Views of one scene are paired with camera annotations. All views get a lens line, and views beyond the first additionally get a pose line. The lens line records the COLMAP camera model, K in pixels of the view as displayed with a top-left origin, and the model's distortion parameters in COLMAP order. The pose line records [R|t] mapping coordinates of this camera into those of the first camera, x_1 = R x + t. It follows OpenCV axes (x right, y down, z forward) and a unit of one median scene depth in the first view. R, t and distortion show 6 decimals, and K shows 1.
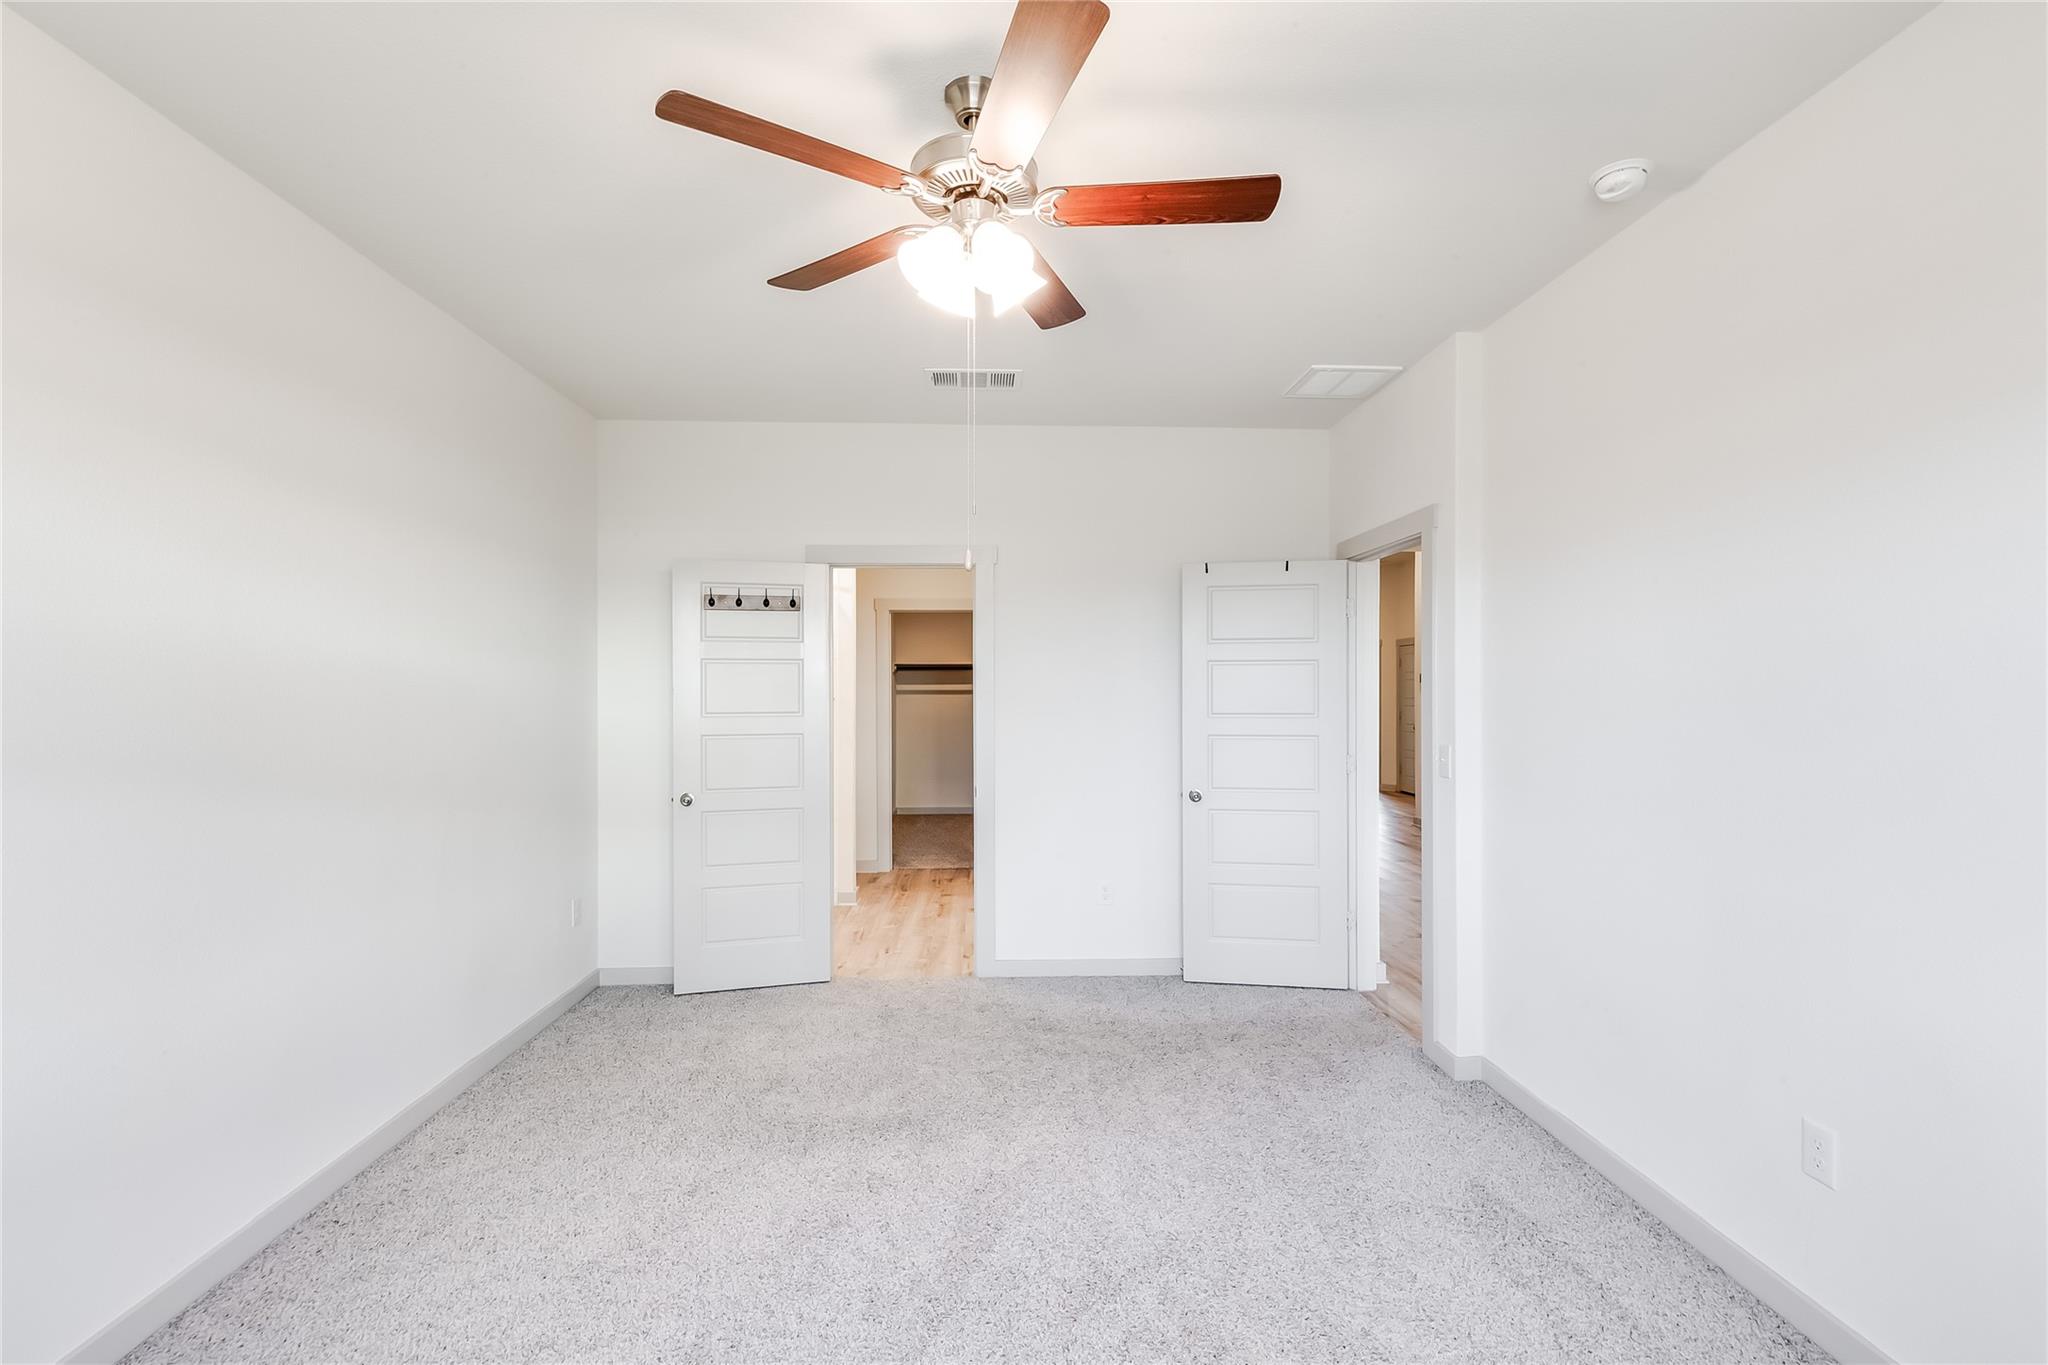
lens RADIAL K [[930.5, 0, 1026.3], [0, 930.5, 685.4], [0, 0, 1]] dist [0.006172, -0.000234]
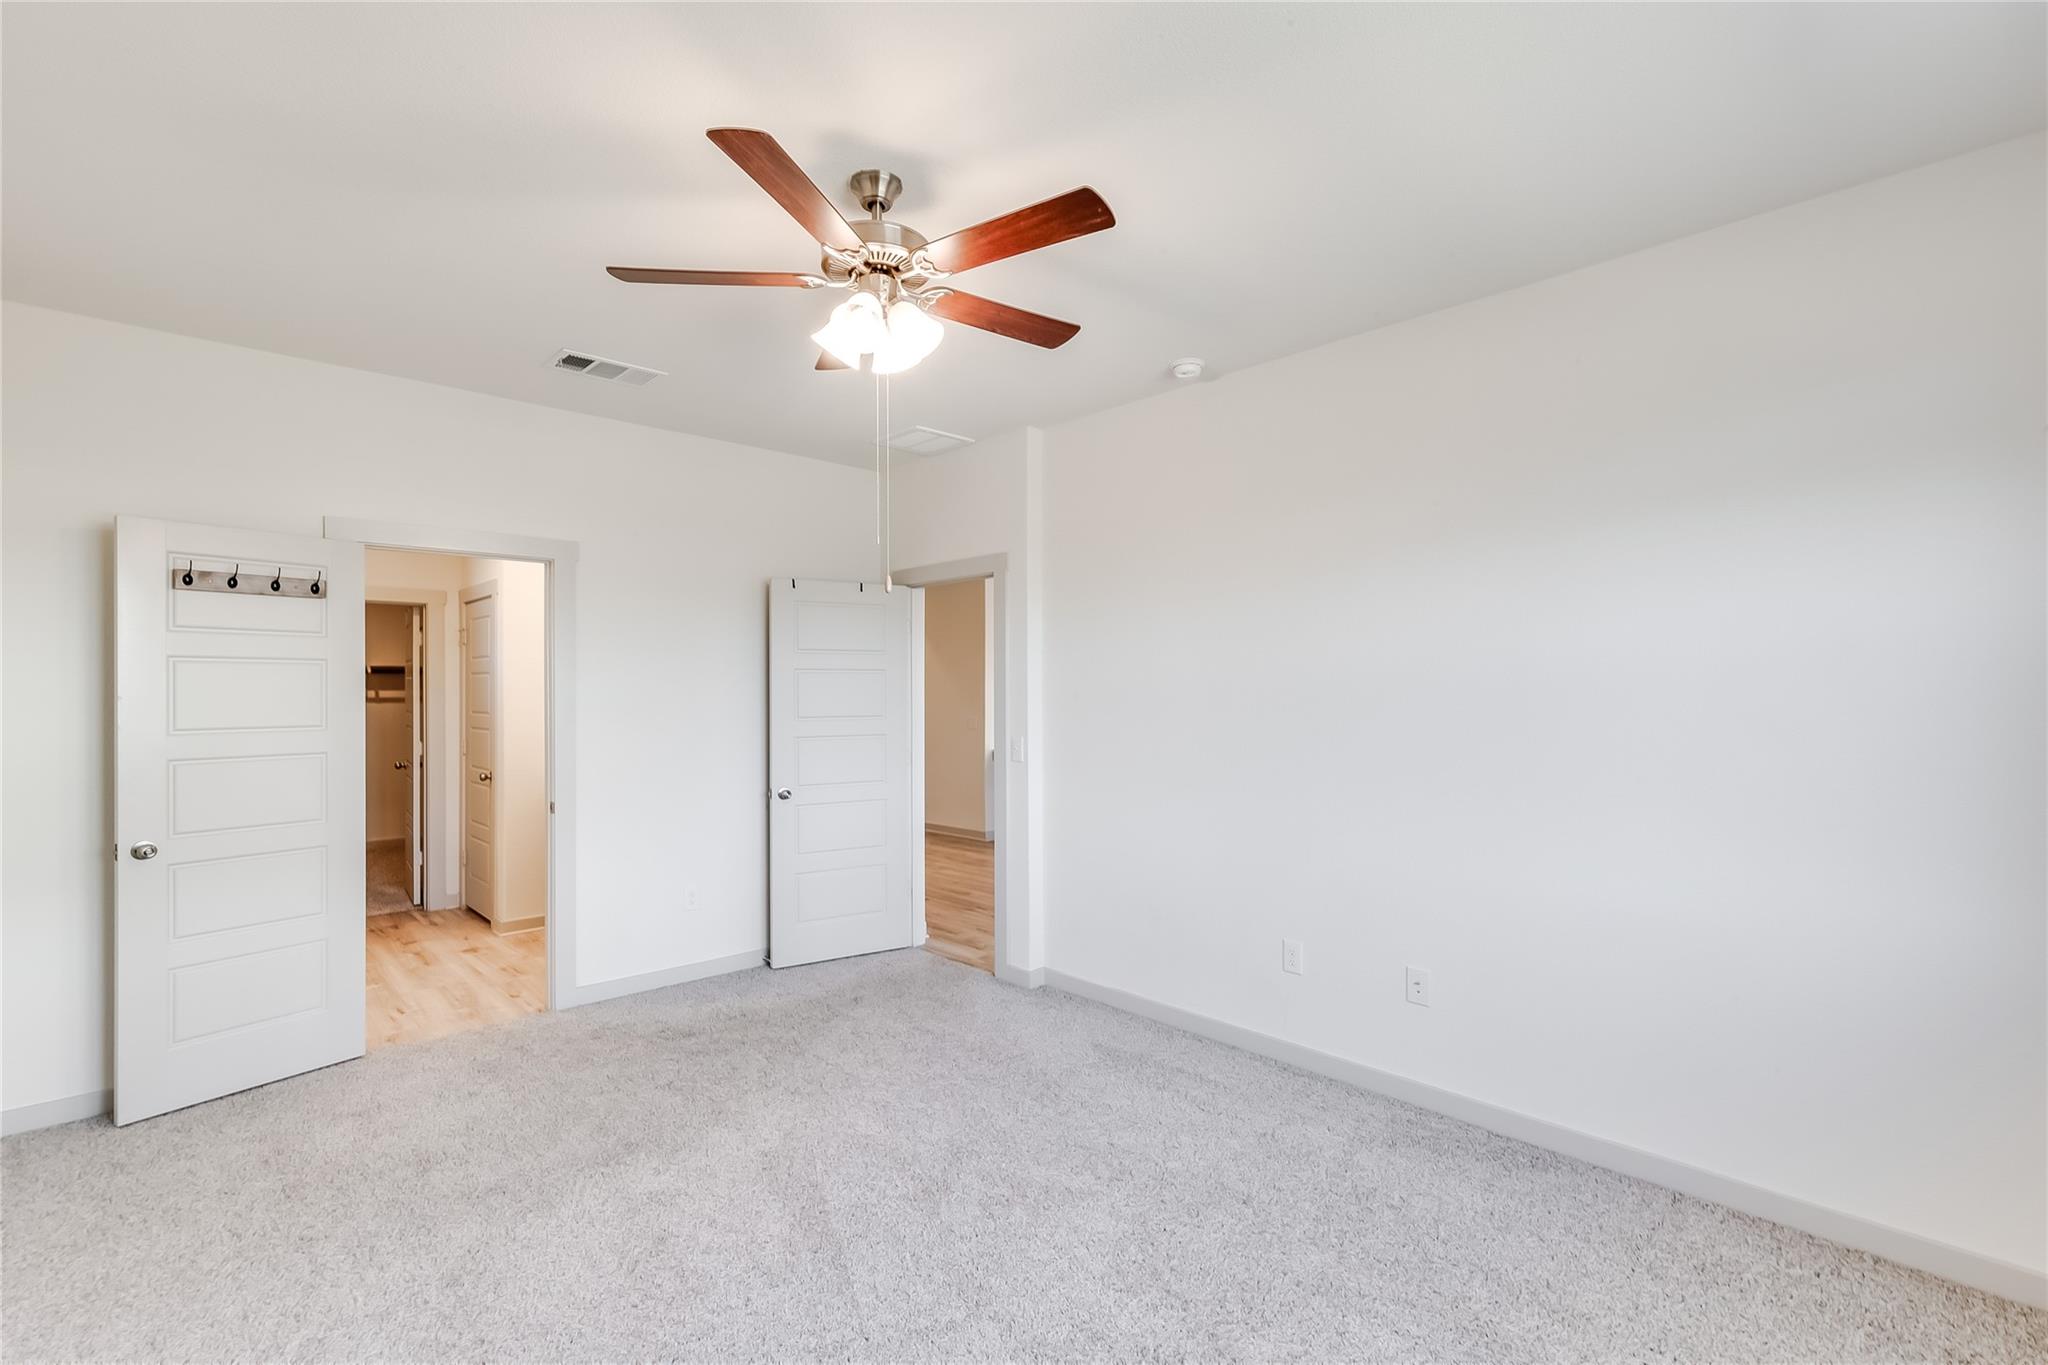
lens RADIAL K [[930.5, 0, 1027.2], [0, 930.5, 684.3], [0, 0, 1]] dist [0.006172, -0.000234]
pose [[0.754476, 0.004317, 0.656313, -0.371008], [0.000547, 0.999974, -0.007207, -0.000523], [-0.656327, 0.005797, 0.754454, 0.001624]]
